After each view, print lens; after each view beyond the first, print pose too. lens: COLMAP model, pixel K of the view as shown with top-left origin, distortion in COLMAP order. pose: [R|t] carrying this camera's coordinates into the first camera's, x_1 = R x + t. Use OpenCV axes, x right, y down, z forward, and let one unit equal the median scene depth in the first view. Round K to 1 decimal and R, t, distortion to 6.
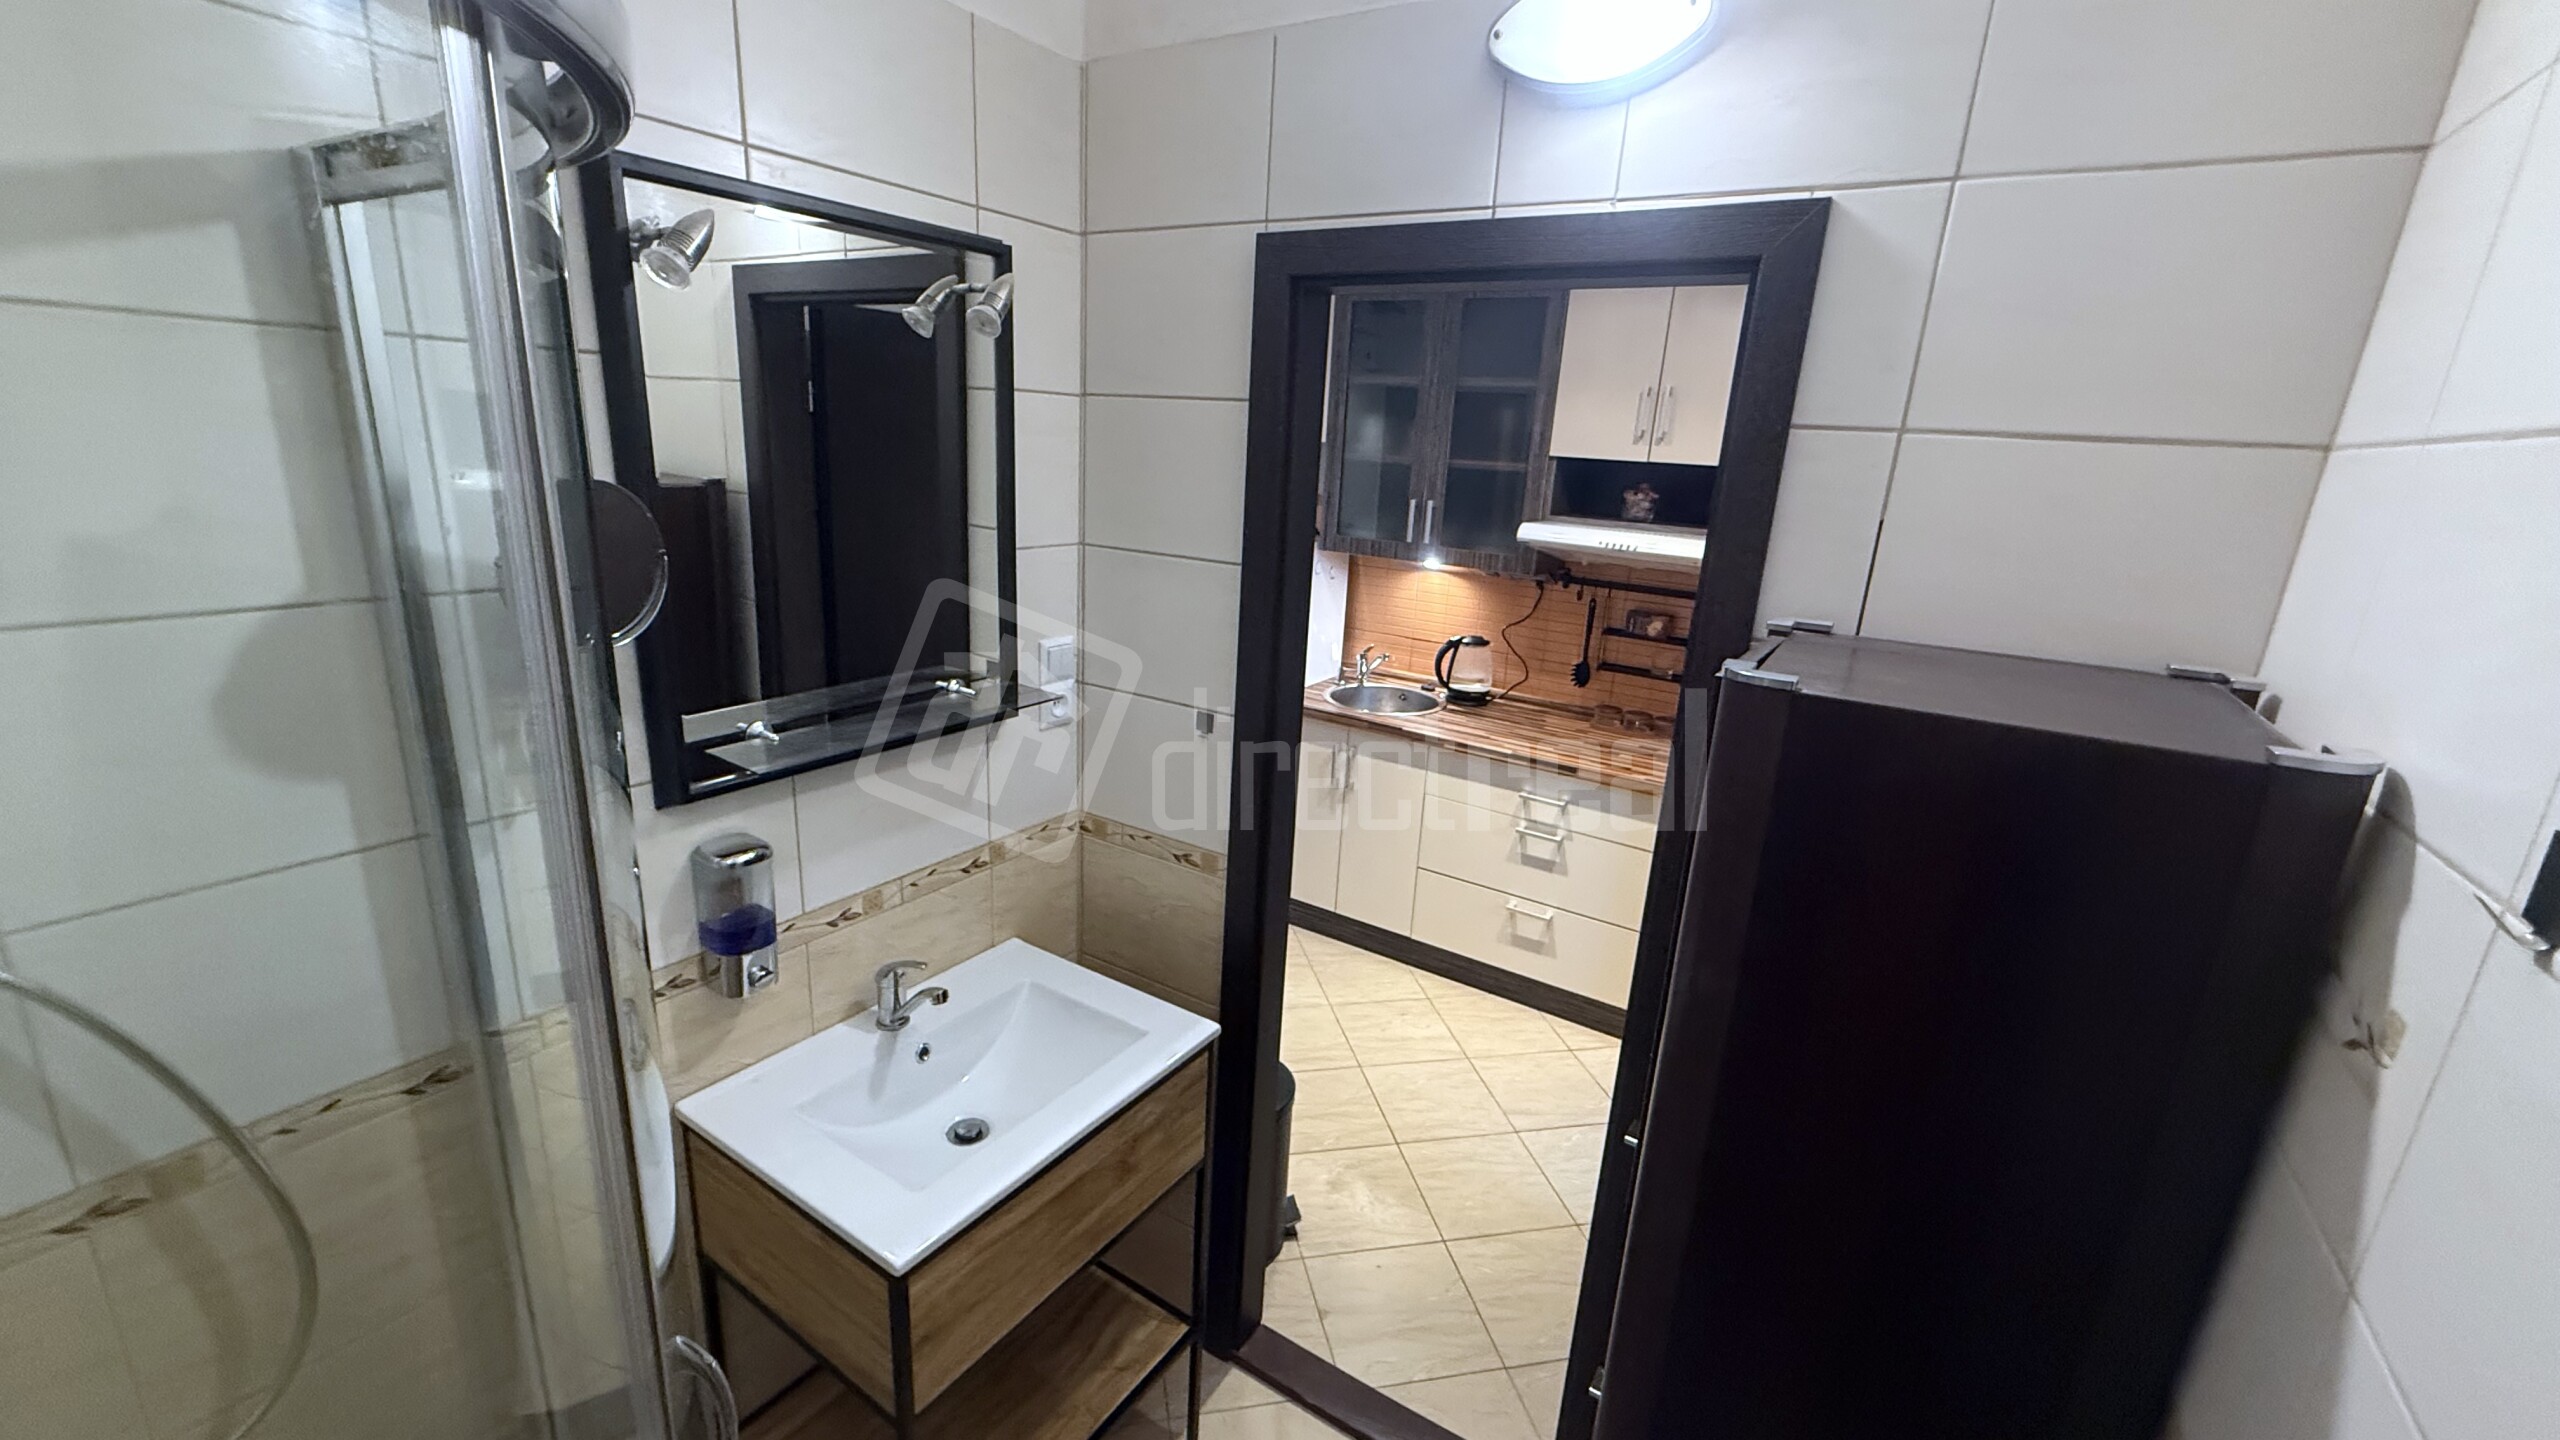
lens RADIAL K [[1014.1, 0, 1273.4], [0, 1014.1, 717.8], [0, 0, 1]] dist [-0.000648, -0.000203]
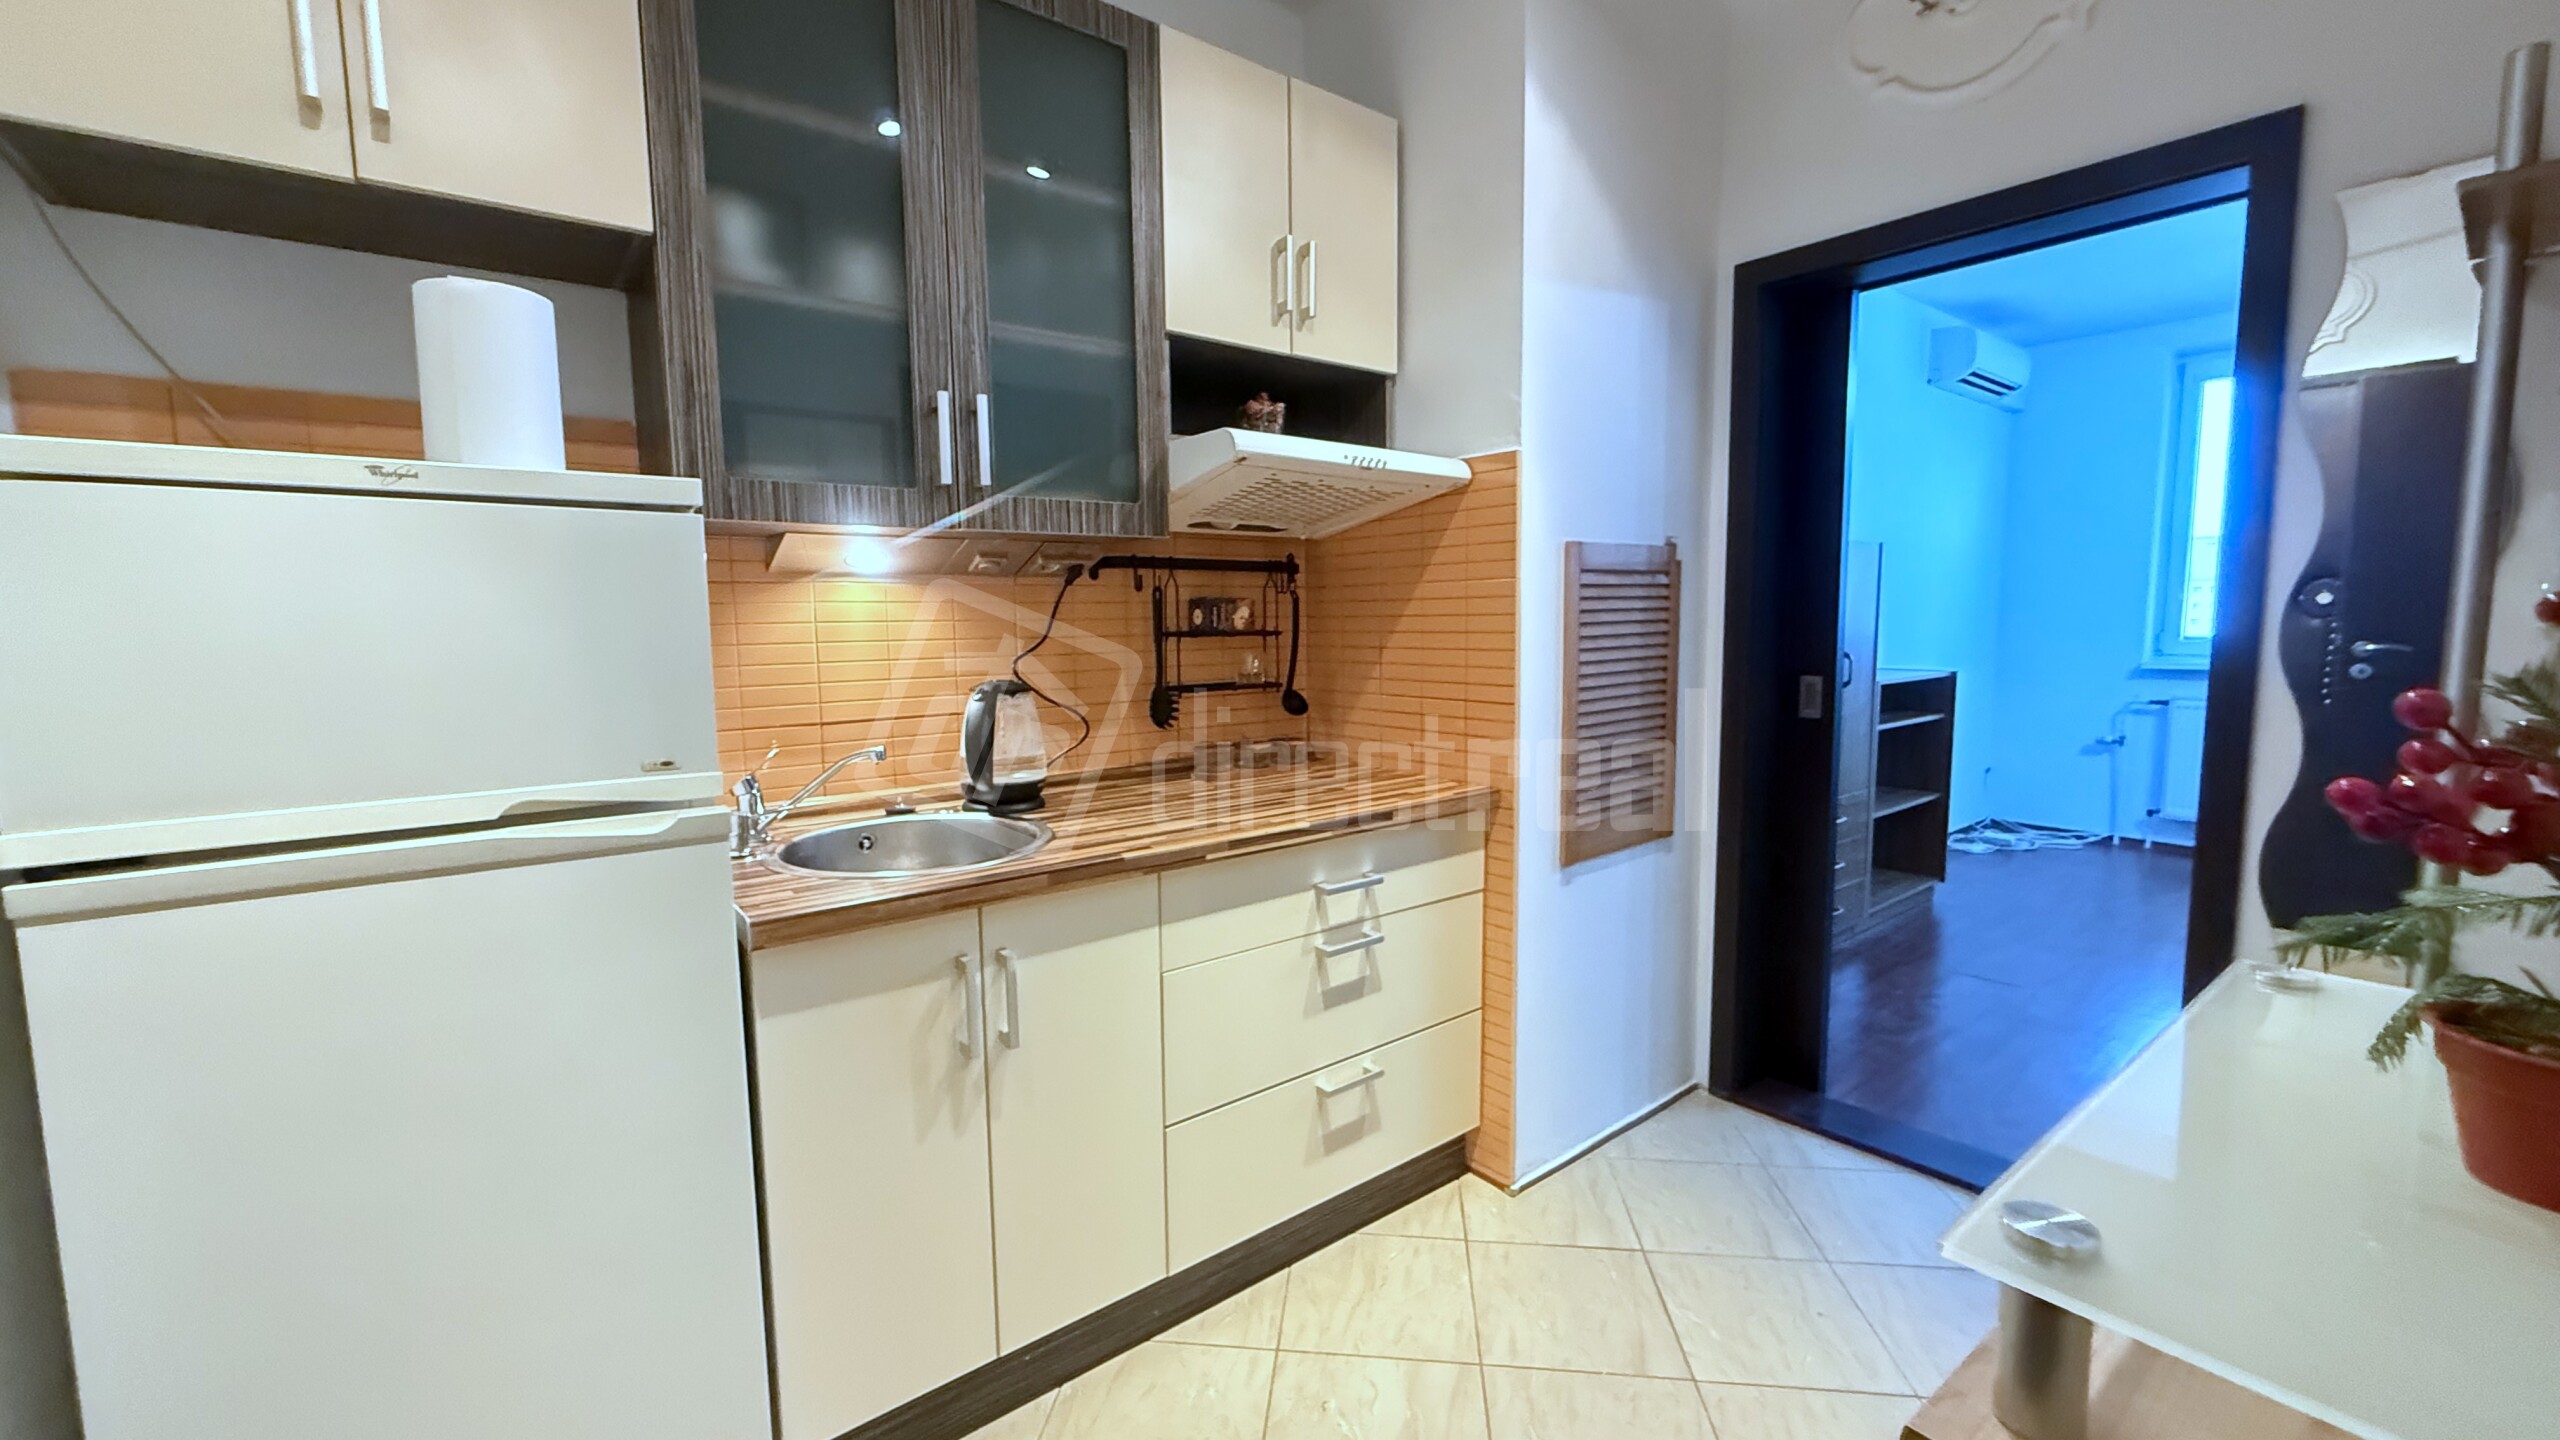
lens RADIAL K [[1014.1, 0, 1273.4], [0, 1014.1, 717.8], [0, 0, 1]] dist [-0.000648, -0.000203]
pose [[0.315056, -0.154568, 0.936402, -0.268652], [0.283093, 0.957039, 0.062727, -0.058097], [-0.905869, 0.245326, 0.345278, 0.734177]]
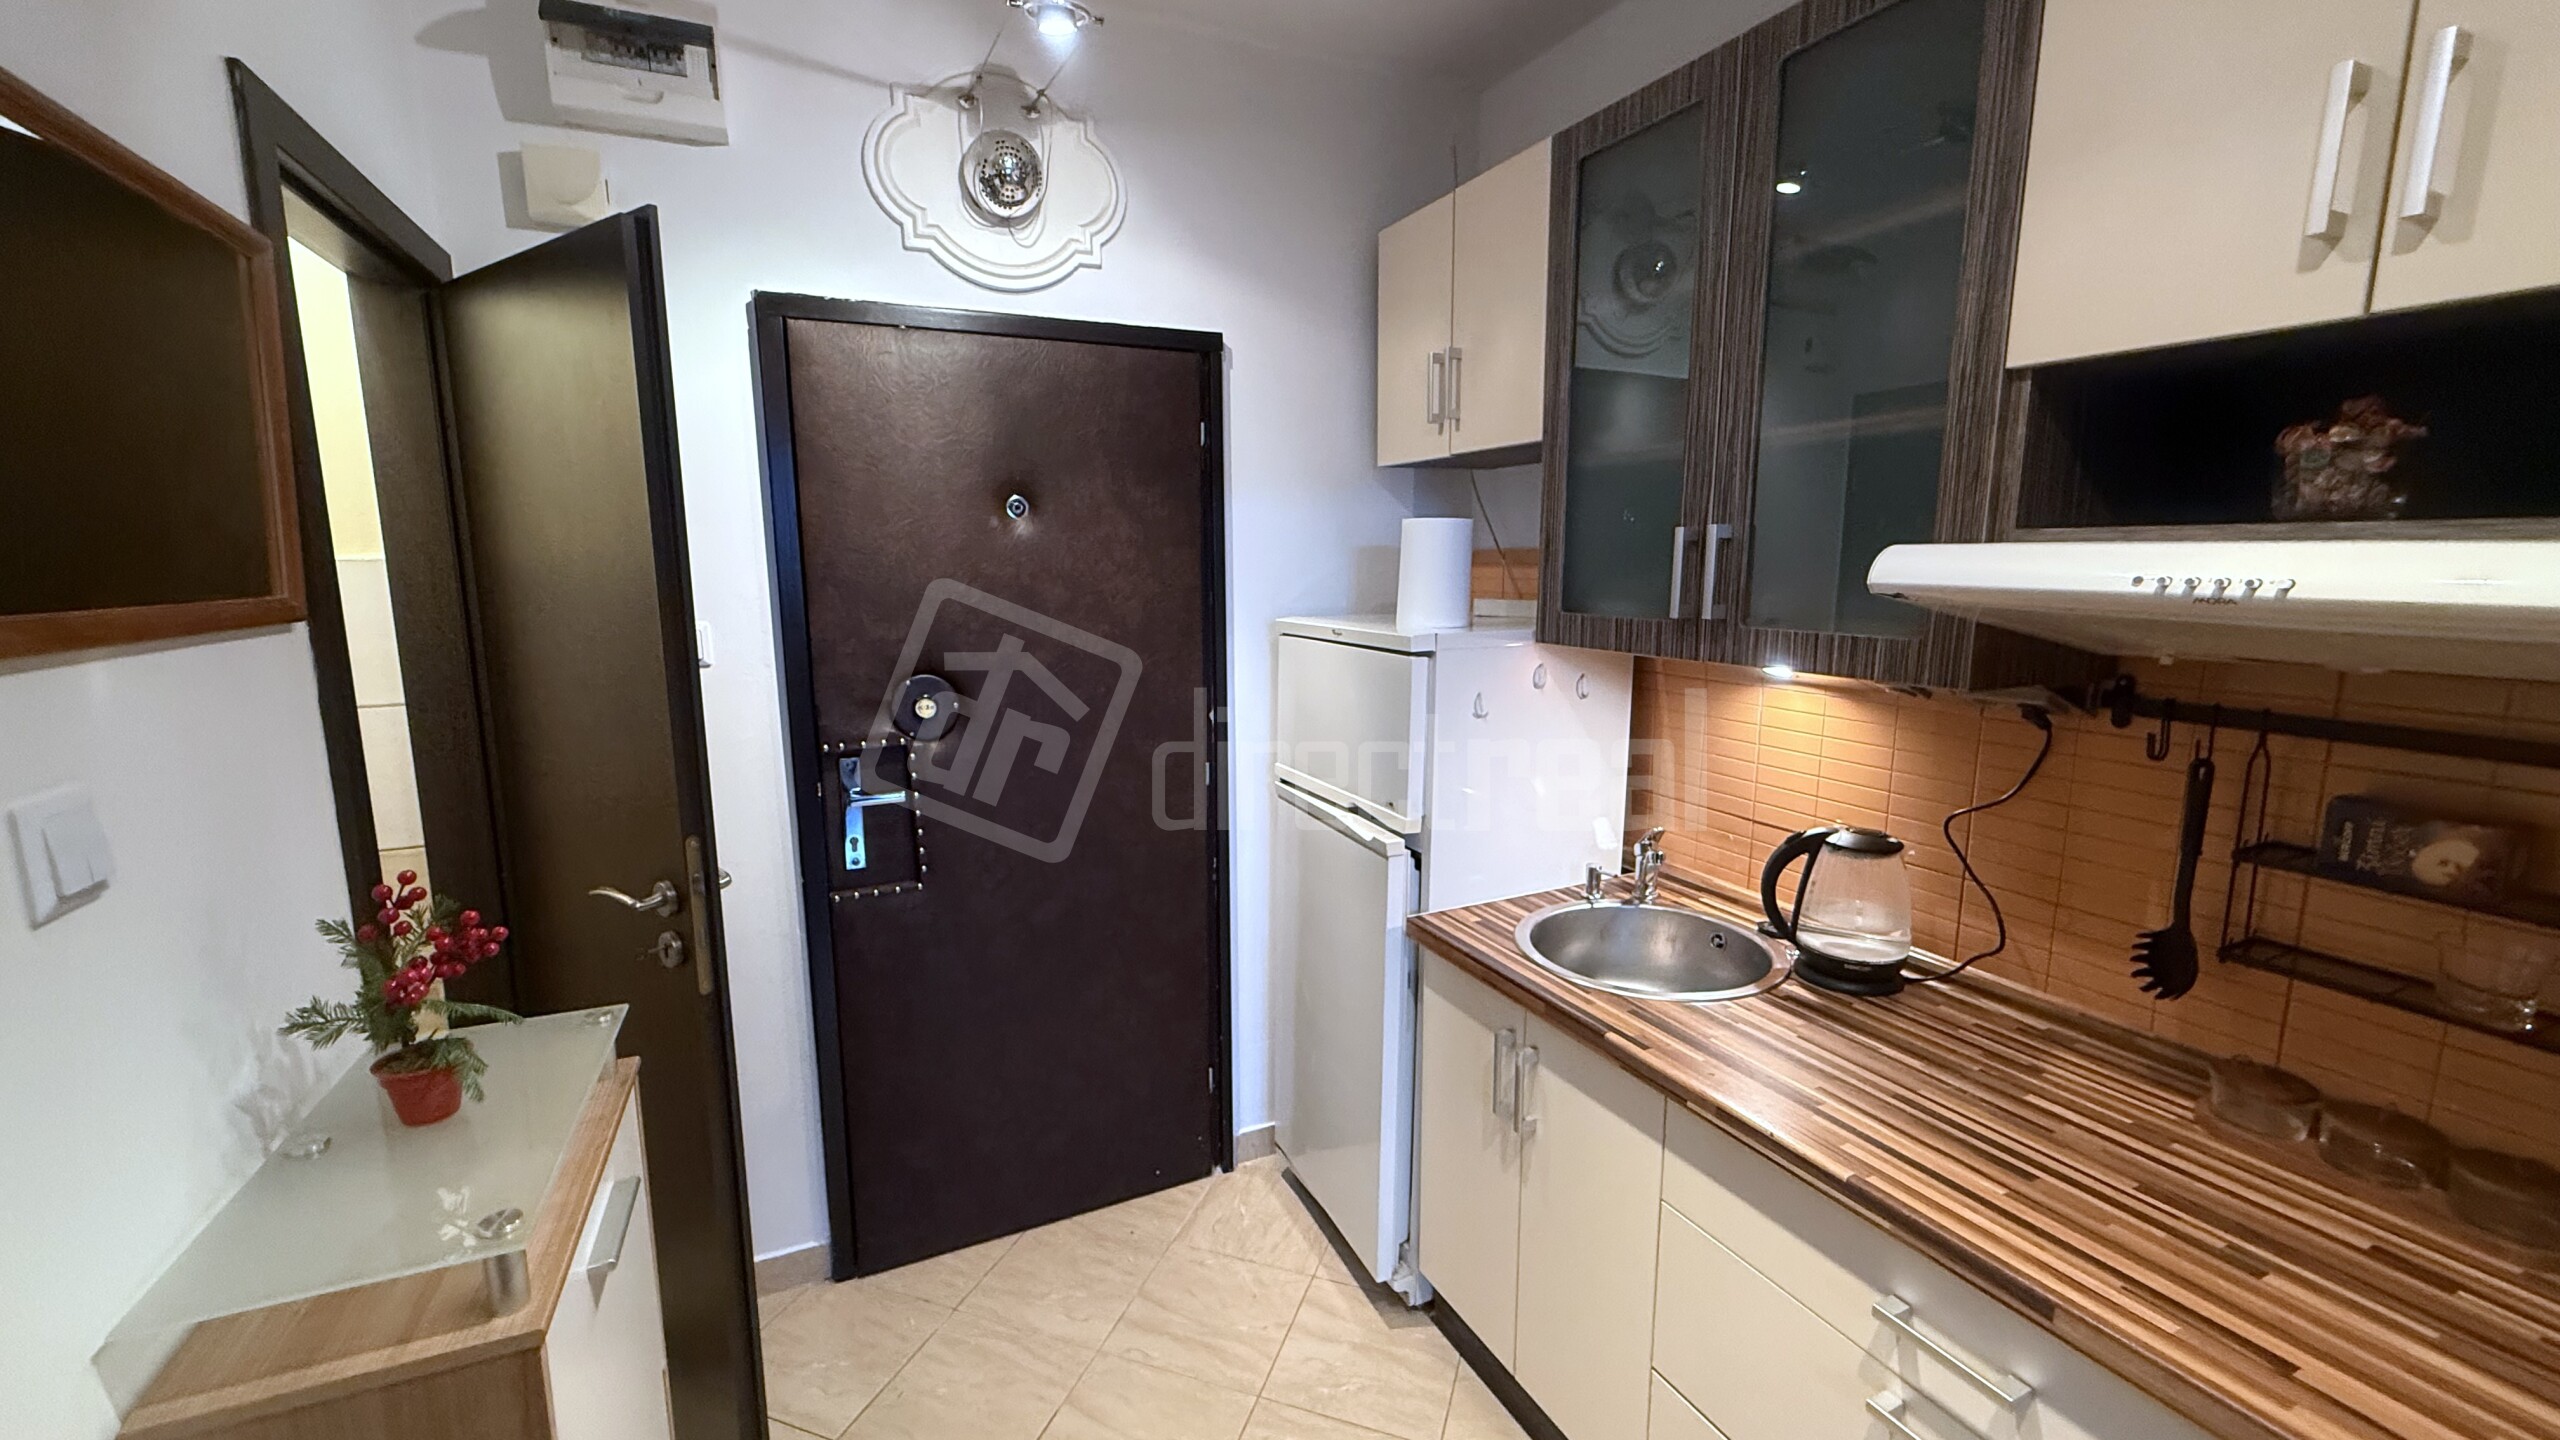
lens RADIAL K [[1016.7, 0, 1280.0], [0, 1016.7, 720.0], [0, 0, 1]] dist [-0.000773, -0.000044]
pose [[0.852308, 0.025567, -0.522415, 0.224200], [-0.089798, 0.991127, -0.097998, -0.065872], [0.515274, 0.130436, 0.847041, 0.522164]]
